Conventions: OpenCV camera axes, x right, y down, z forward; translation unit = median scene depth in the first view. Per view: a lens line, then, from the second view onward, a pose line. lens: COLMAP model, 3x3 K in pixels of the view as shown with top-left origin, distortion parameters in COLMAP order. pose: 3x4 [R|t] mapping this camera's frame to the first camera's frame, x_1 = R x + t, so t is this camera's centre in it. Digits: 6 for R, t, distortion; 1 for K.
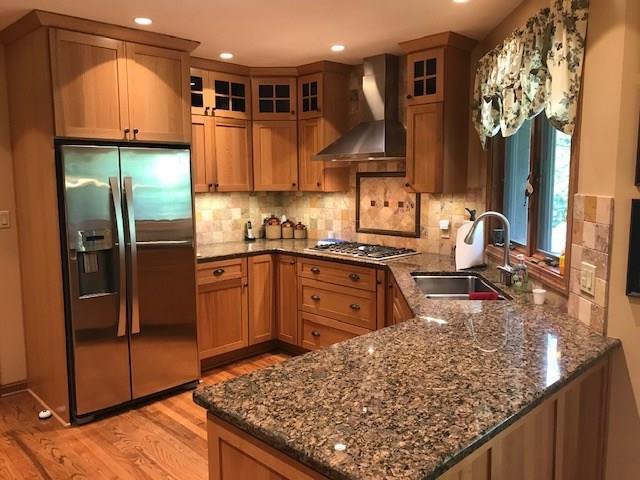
lens RADIAL K [[530.1, 0, 321.7], [0, 530.1, 236.1], [0, 0, 1]] dist [0.033466, -0.017816]
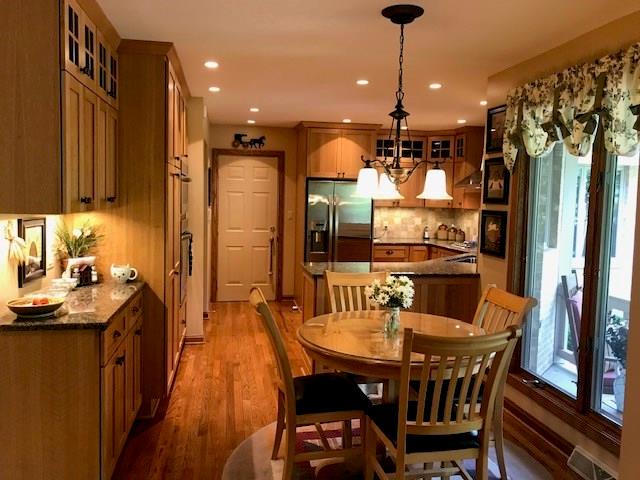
lens RADIAL K [[530.1, 0, 320.0], [0, 530.1, 240.4], [0, 0, 1]] dist [0.033466, -0.017816]
pose [[0.823063, 0.069202, -0.563718, 0.548273], [-0.087844, 0.996116, -0.005974, 0.055267], [0.561116, 0.054436, 0.825945, -0.516690]]
